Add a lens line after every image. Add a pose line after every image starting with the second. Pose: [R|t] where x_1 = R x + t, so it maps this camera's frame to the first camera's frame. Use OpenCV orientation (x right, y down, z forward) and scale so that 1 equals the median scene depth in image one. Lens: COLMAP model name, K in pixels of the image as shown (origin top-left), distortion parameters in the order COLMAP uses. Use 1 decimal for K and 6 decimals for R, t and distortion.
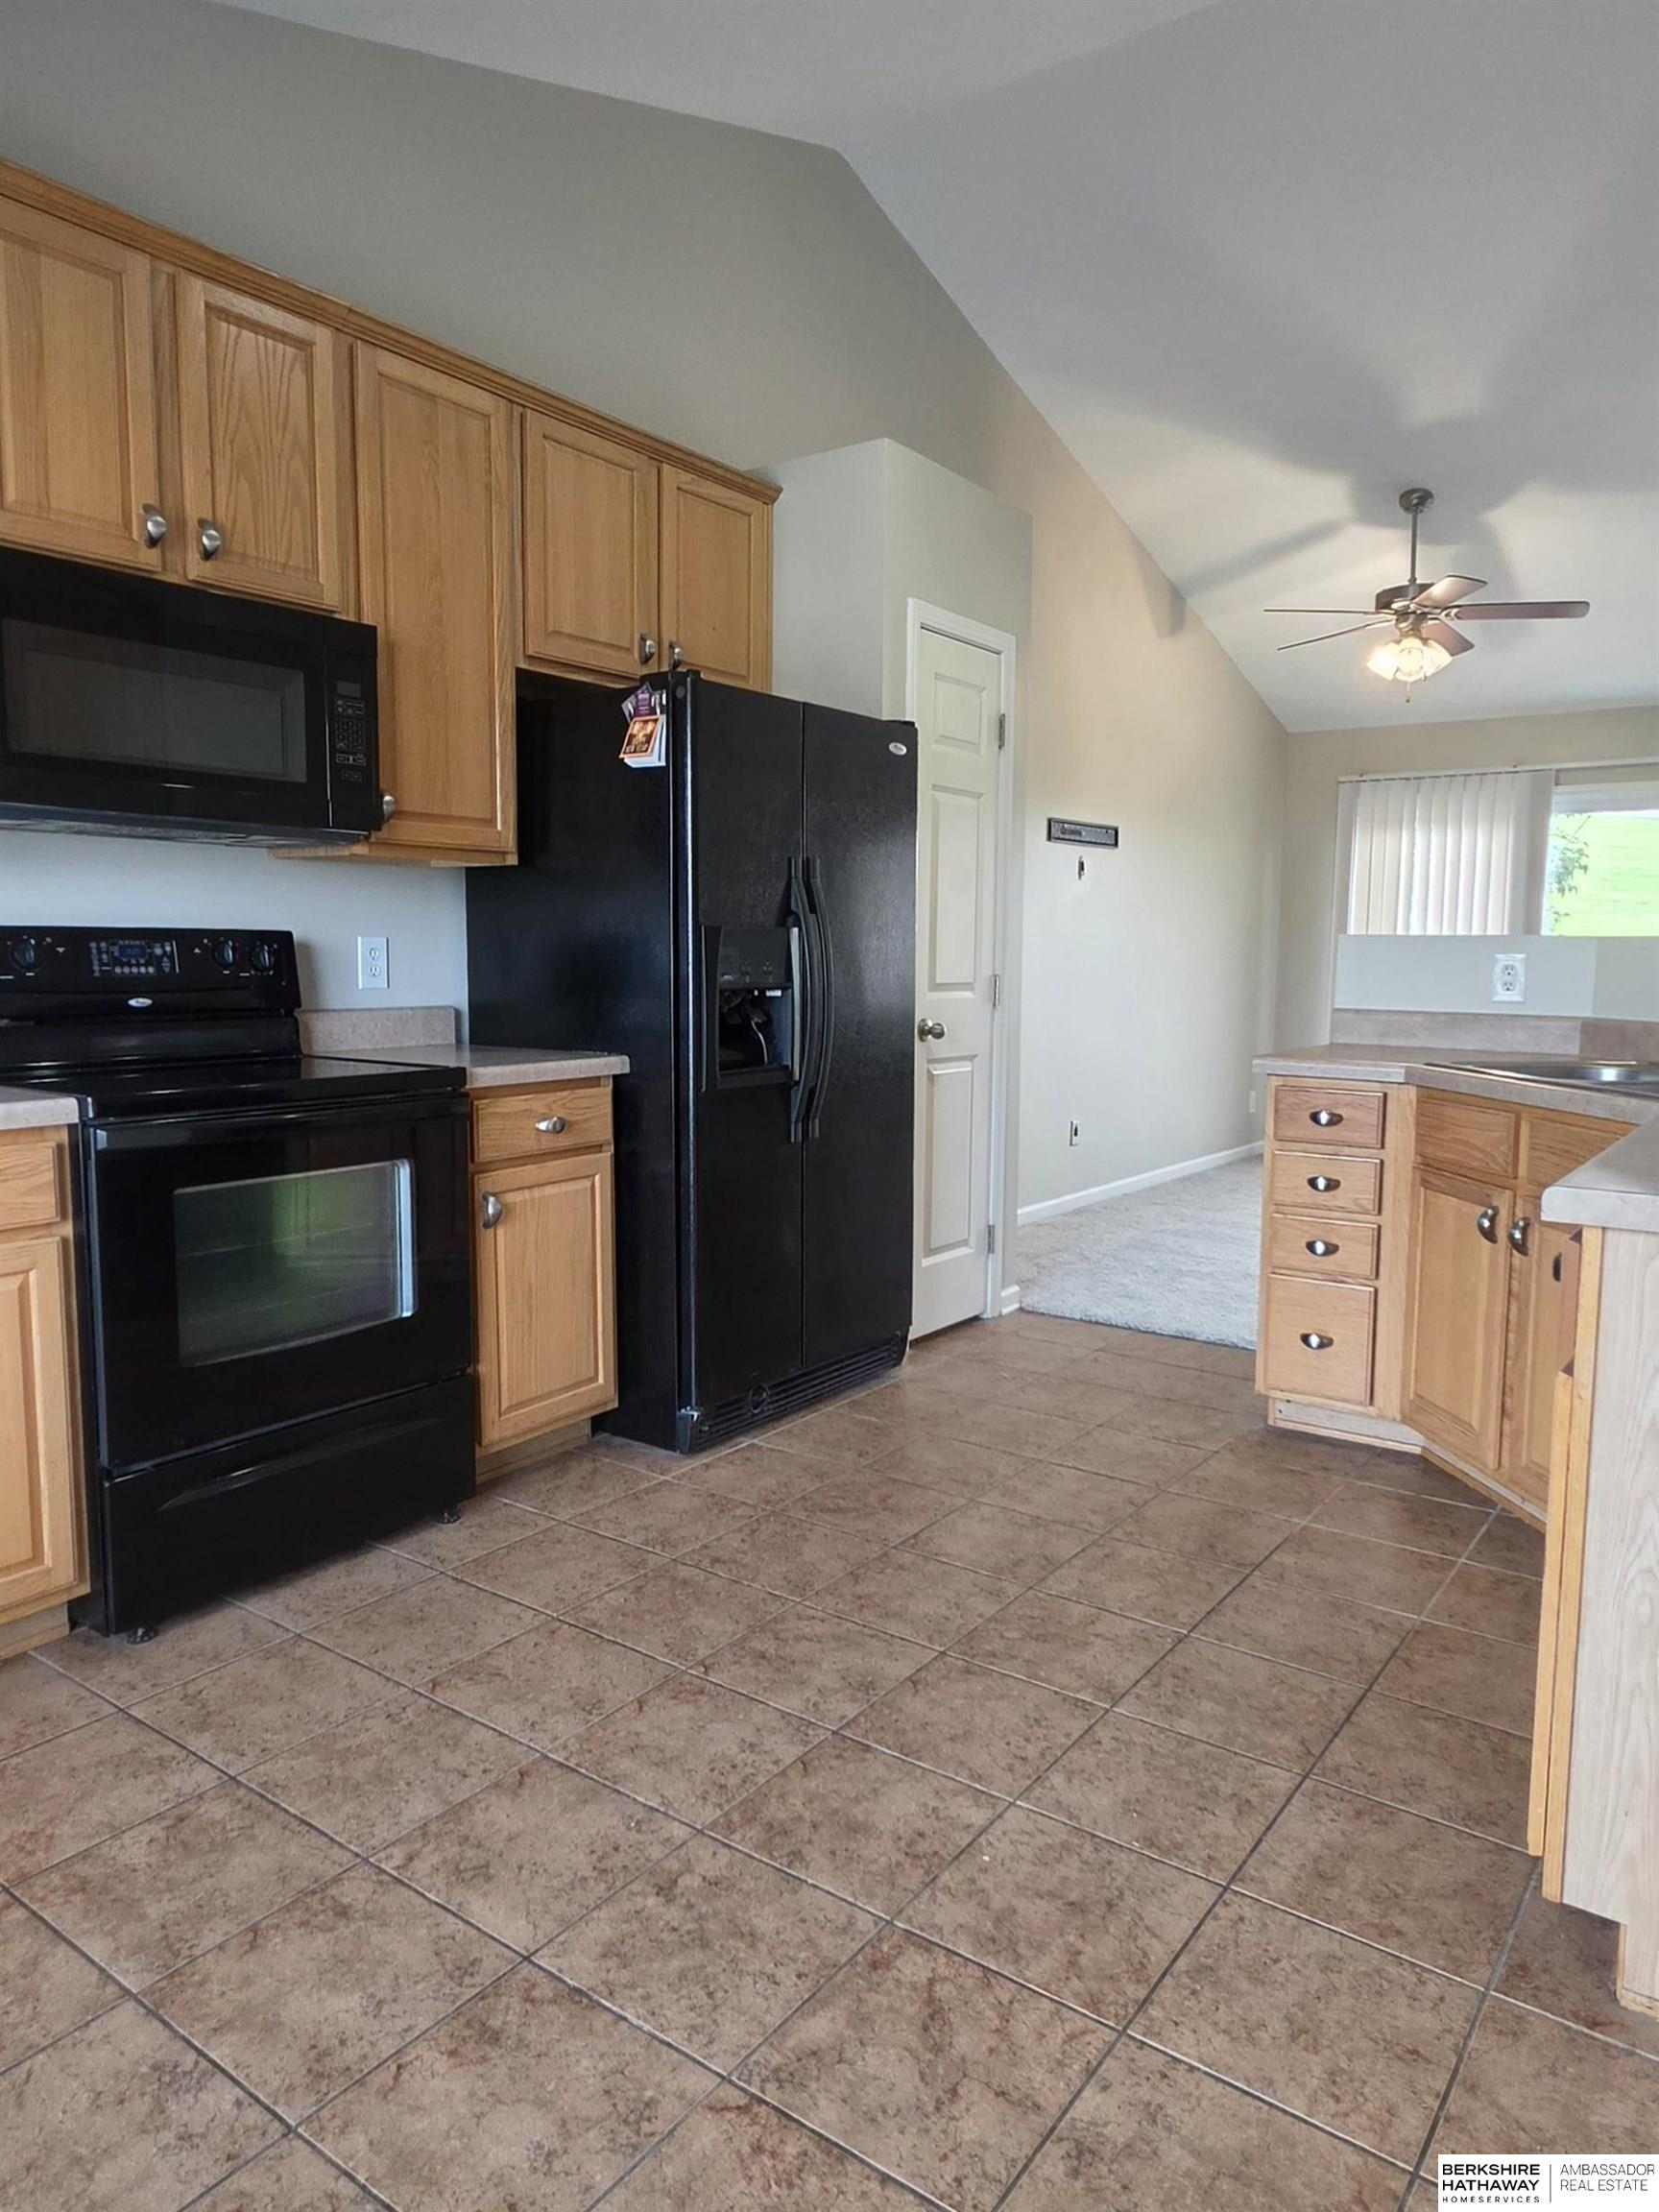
lens RADIAL K [[1449.9, 0, 842.6], [0, 1449.9, 1106.8], [0, 0, 1]] dist [-0.003672, -0.002232]
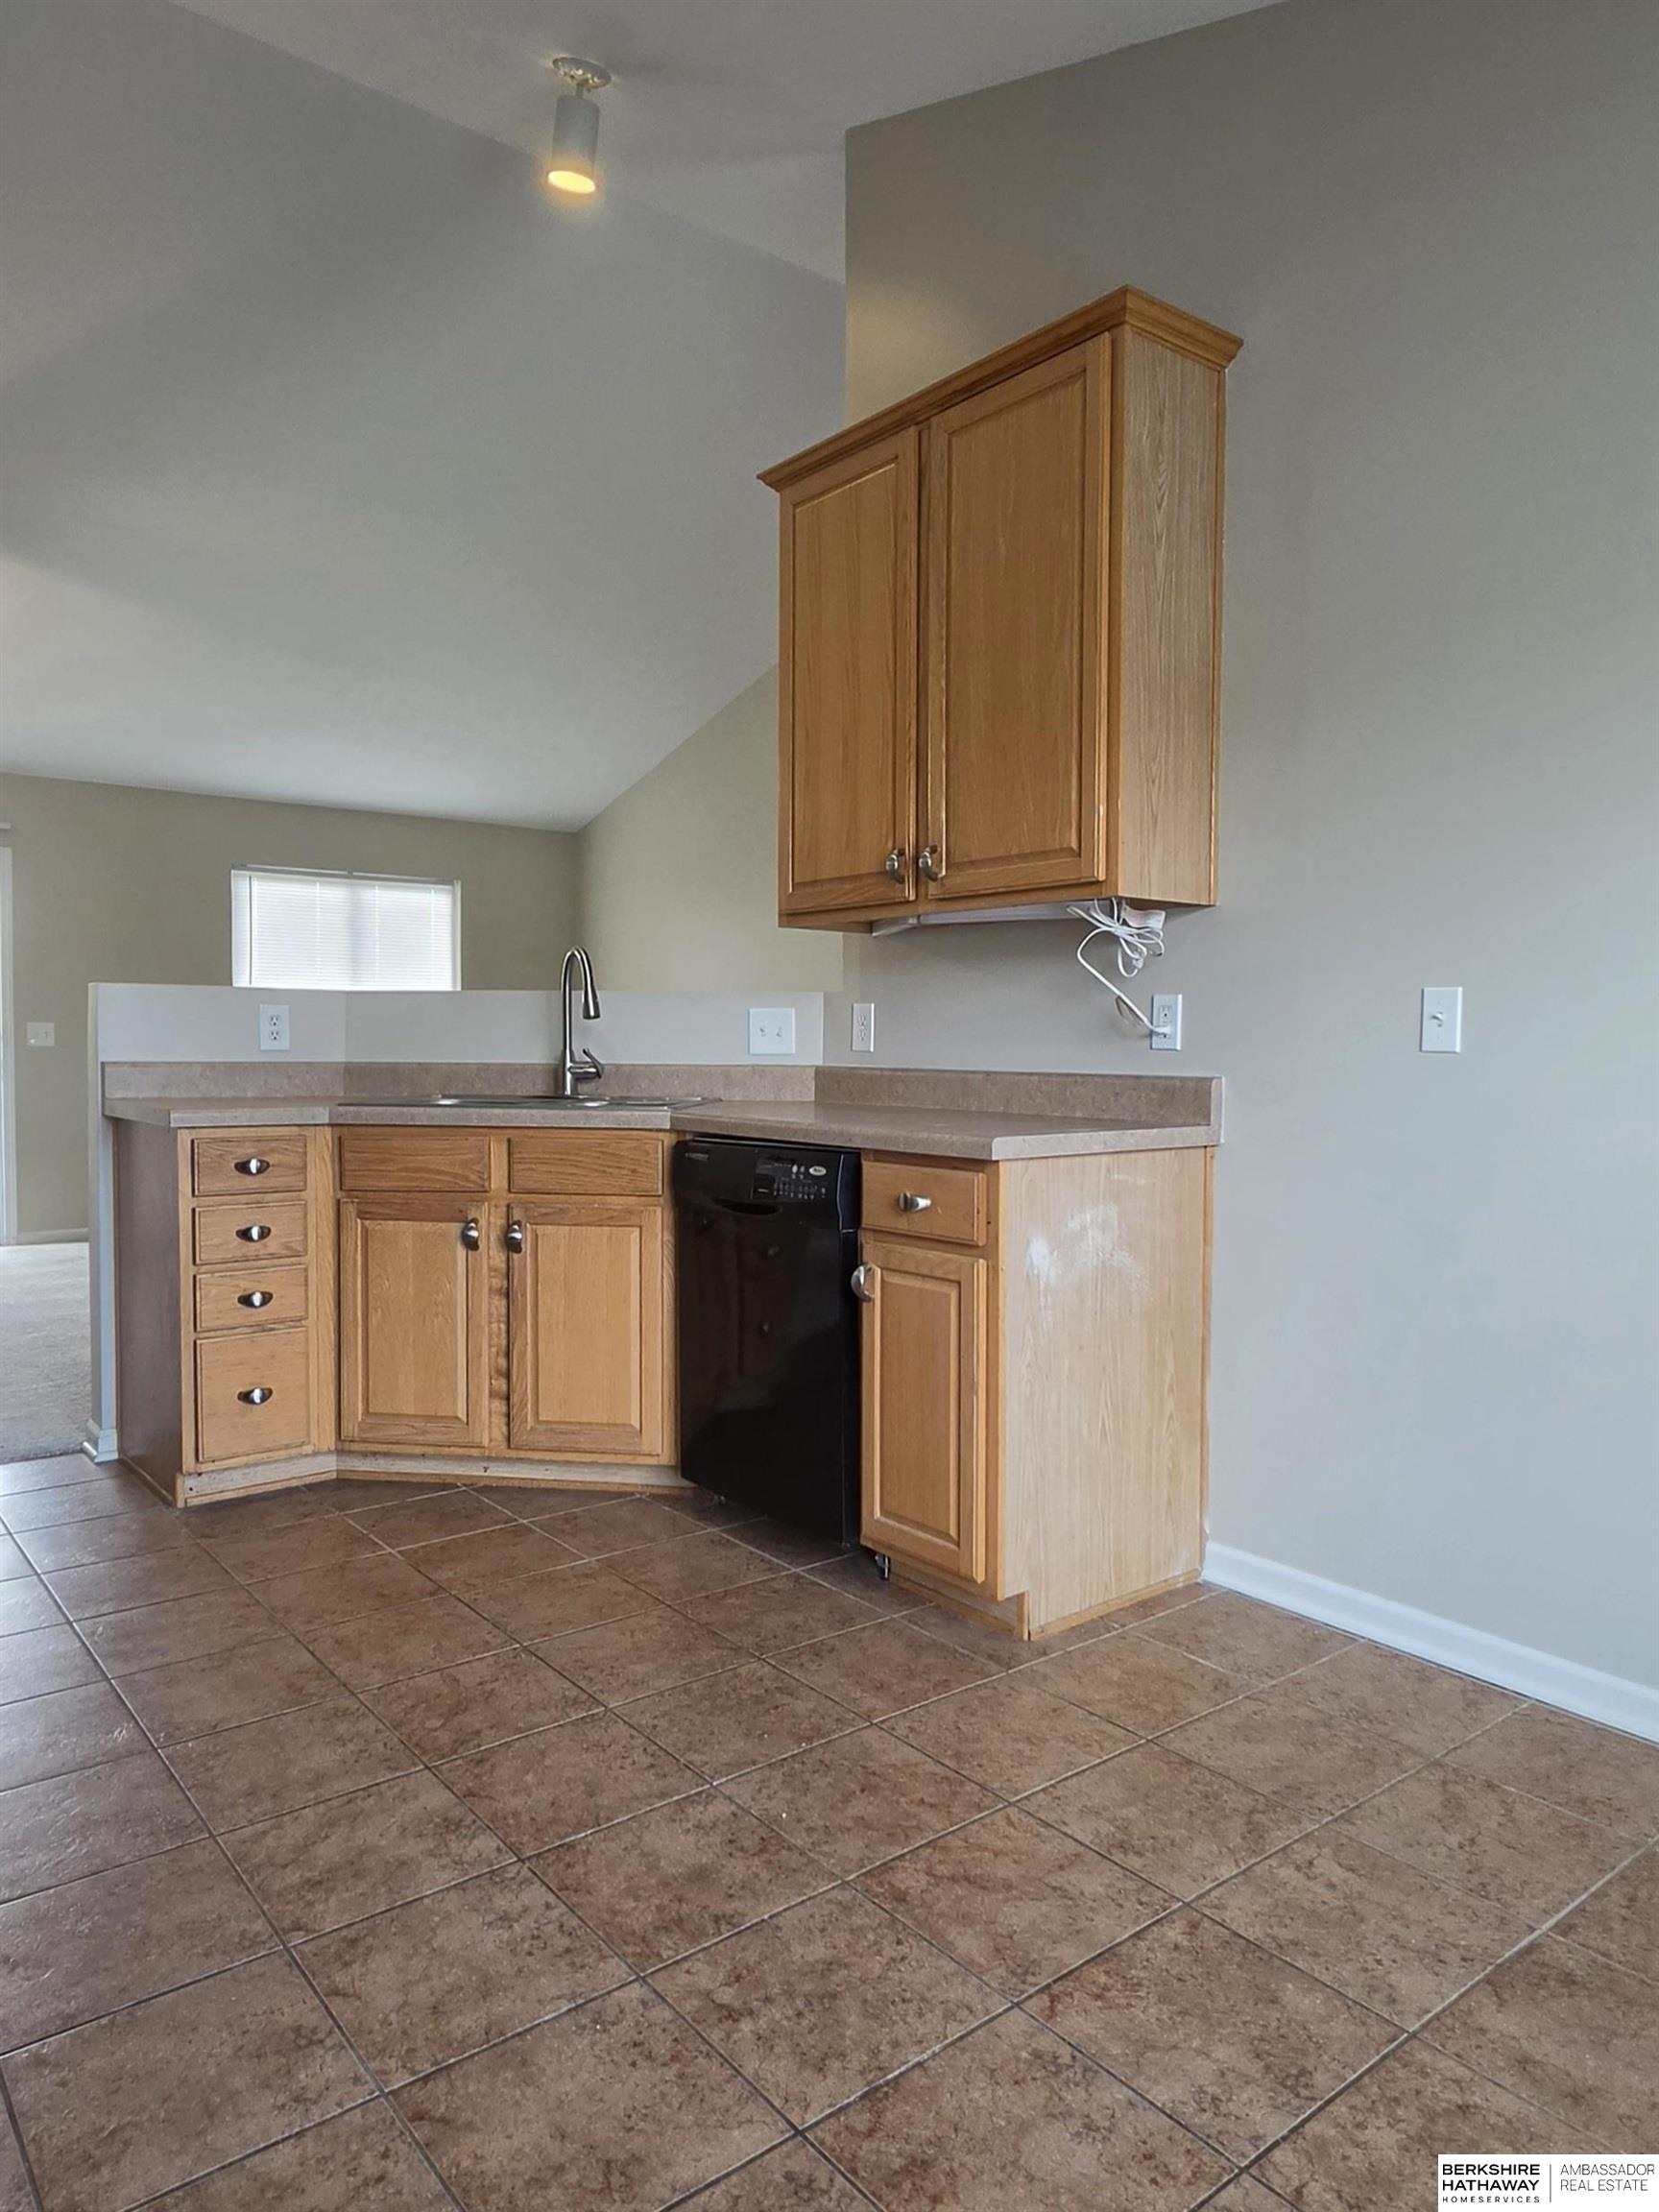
lens RADIAL K [[1449.9, 0, 837.6], [0, 1449.9, 1111.8], [0, 0, 1]] dist [-0.003672, -0.002232]
pose [[0.260073, -0.055568, 0.963989, -0.833423], [0.102513, 0.994289, 0.029657, -0.029090], [-0.960132, 0.091109, 0.264284, 0.579200]]
